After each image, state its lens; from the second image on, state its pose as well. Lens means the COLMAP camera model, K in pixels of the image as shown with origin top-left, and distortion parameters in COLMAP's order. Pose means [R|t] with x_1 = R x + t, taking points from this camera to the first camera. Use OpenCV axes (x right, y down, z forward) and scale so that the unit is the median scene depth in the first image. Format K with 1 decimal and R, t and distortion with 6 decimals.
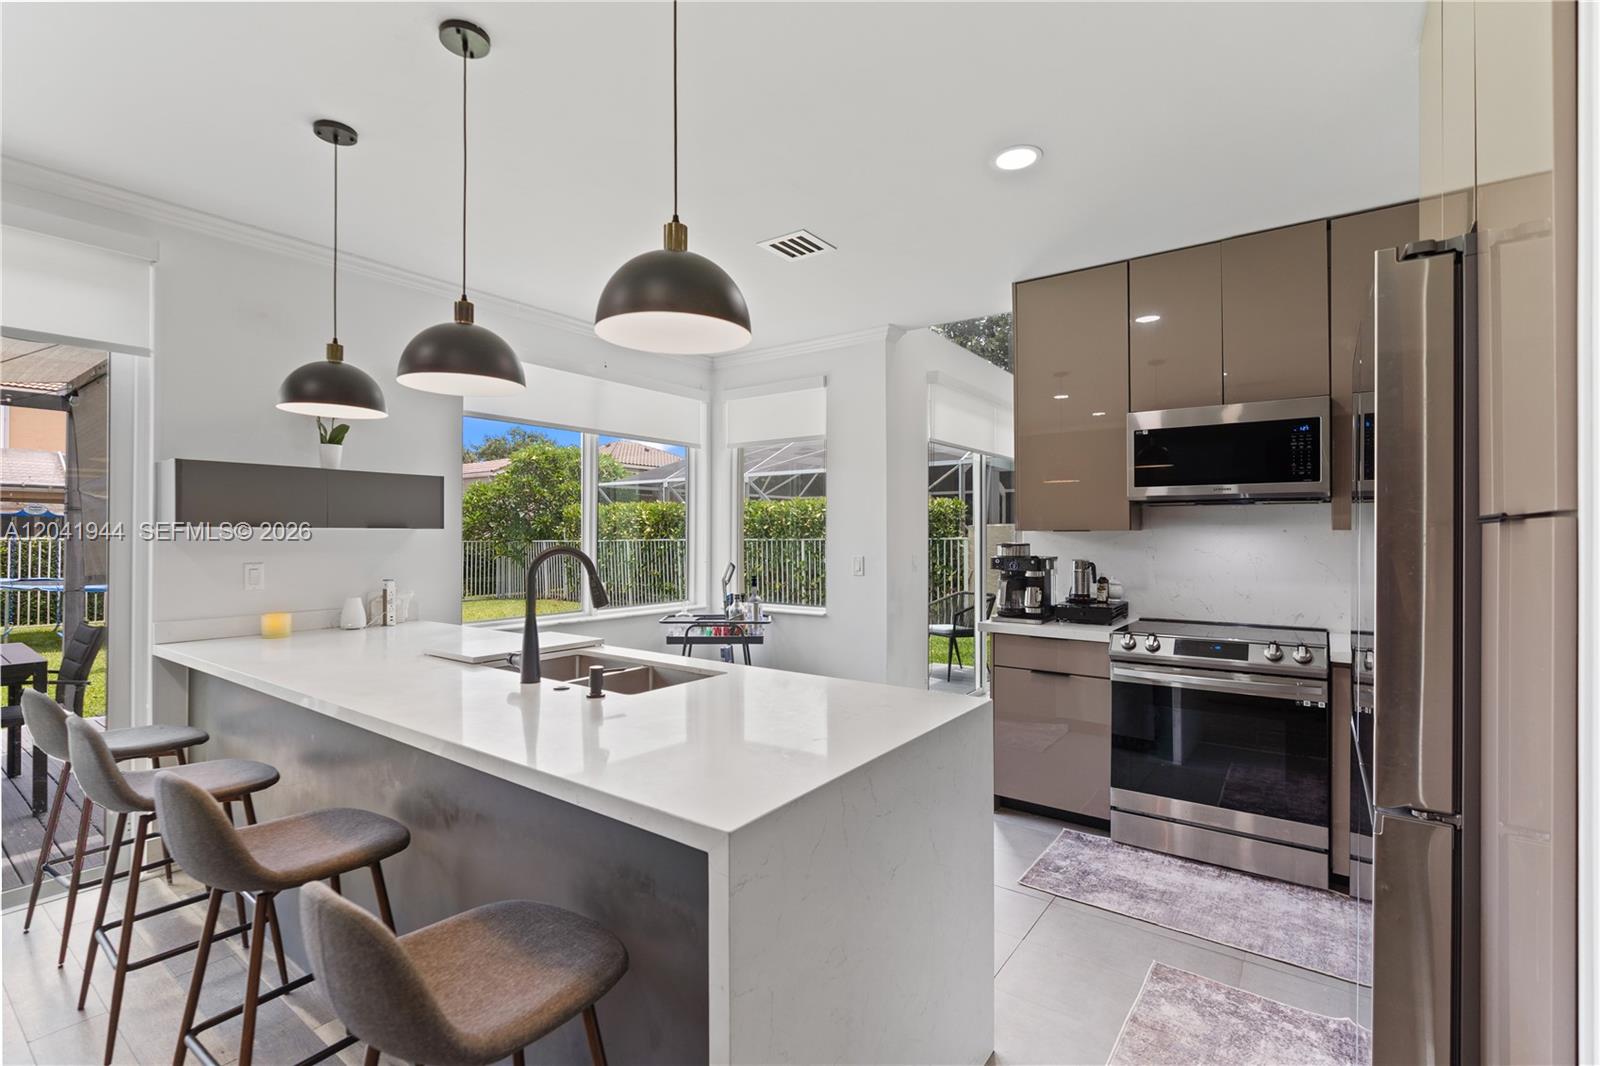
lens RADIAL K [[720.2, 0, 799.3], [0, 720.2, 534.7], [0, 0, 1]] dist [-0.005688, 0.000164]
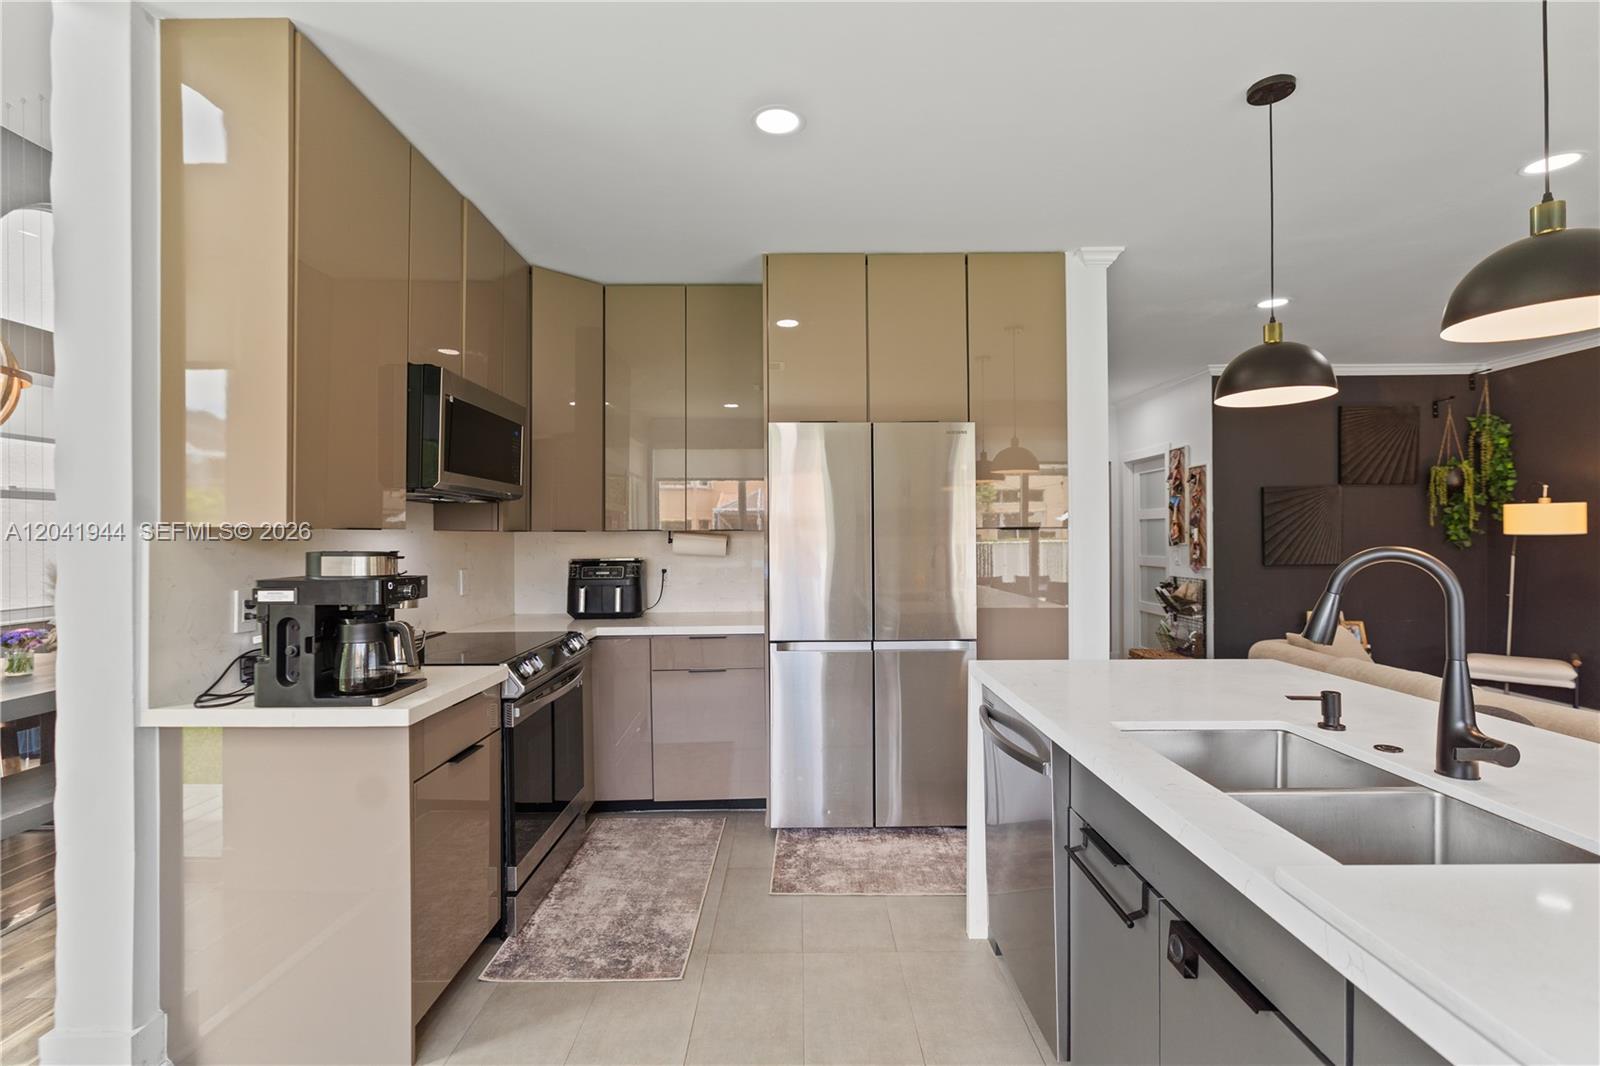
lens RADIAL K [[720.2, 0, 799.3], [0, 720.2, 534.7], [0, 0, 1]] dist [-0.005688, 0.000164]
pose [[-0.590914, 0.005266, 0.806717, -0.241458], [0.007019, 0.999974, -0.001386, 0.001603], [-0.806704, 0.004843, -0.590936, 0.809314]]
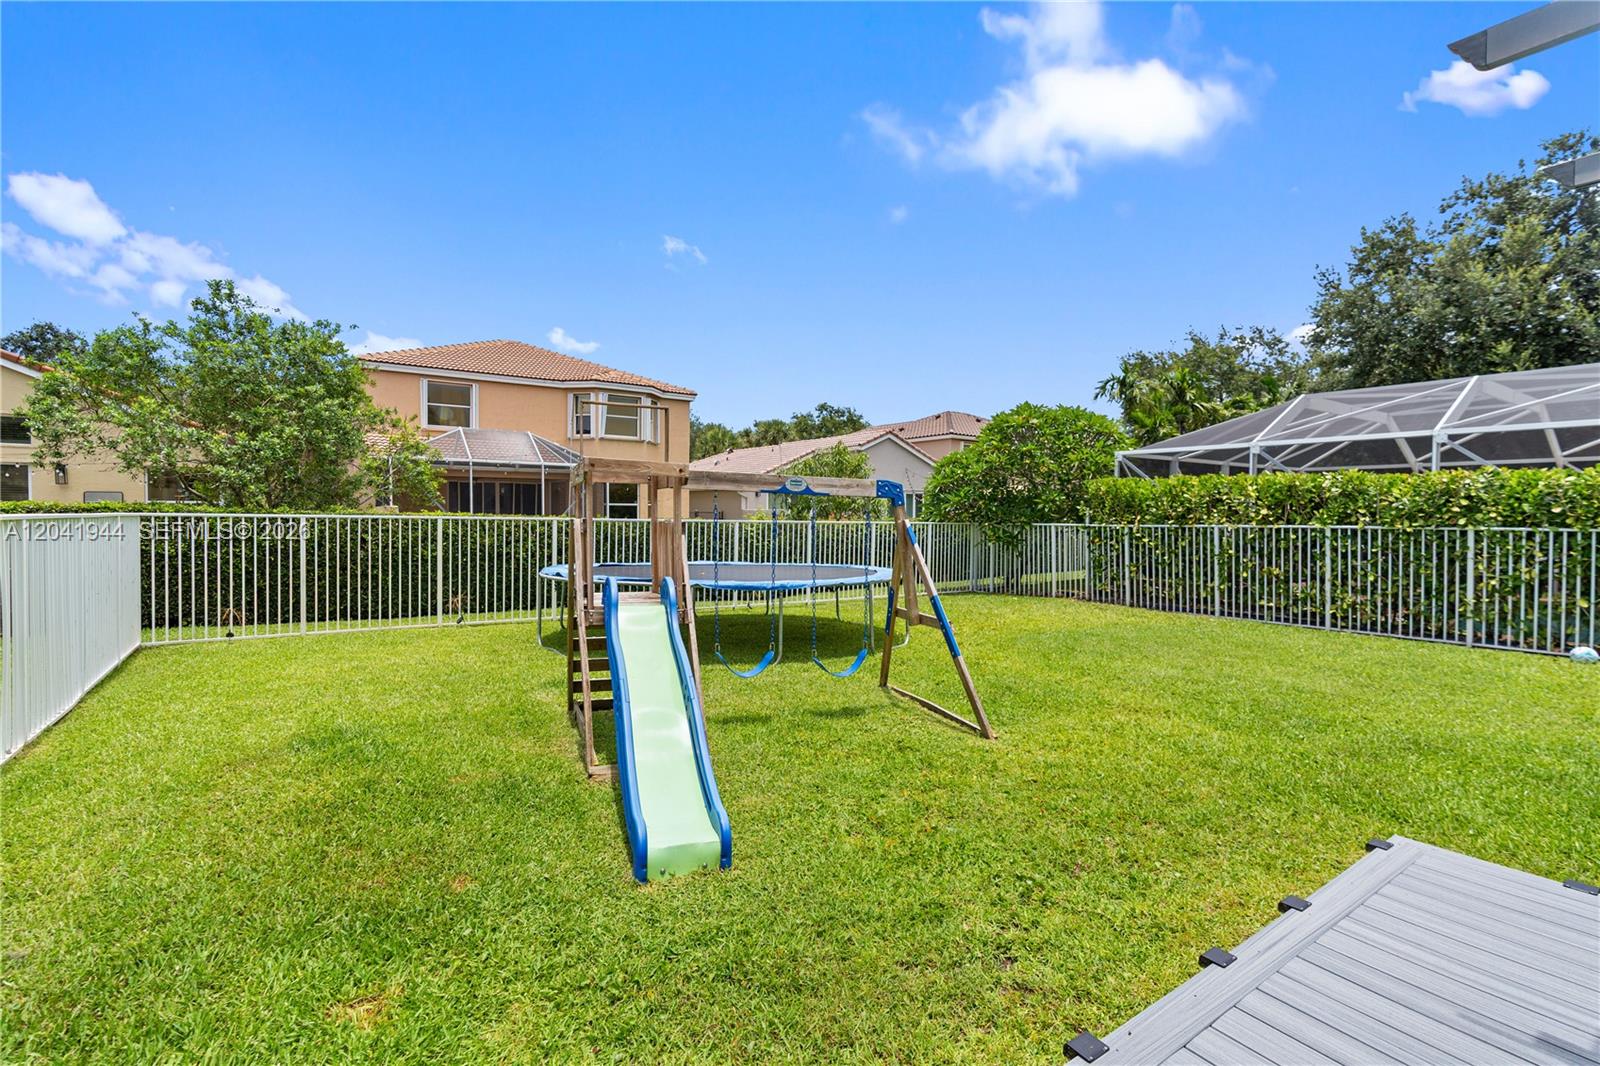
lens RADIAL K [[729.4, 0, 800.0], [0, 729.4, 533.0], [0, 0, 1]] dist [0.001760, 0.000643]
pose [[0.947736, 0.014960, -0.318706, -1.311597], [-0.005819, 0.999544, 0.029614, -0.015328], [0.319004, -0.026212, 0.947391, 0.499489]]
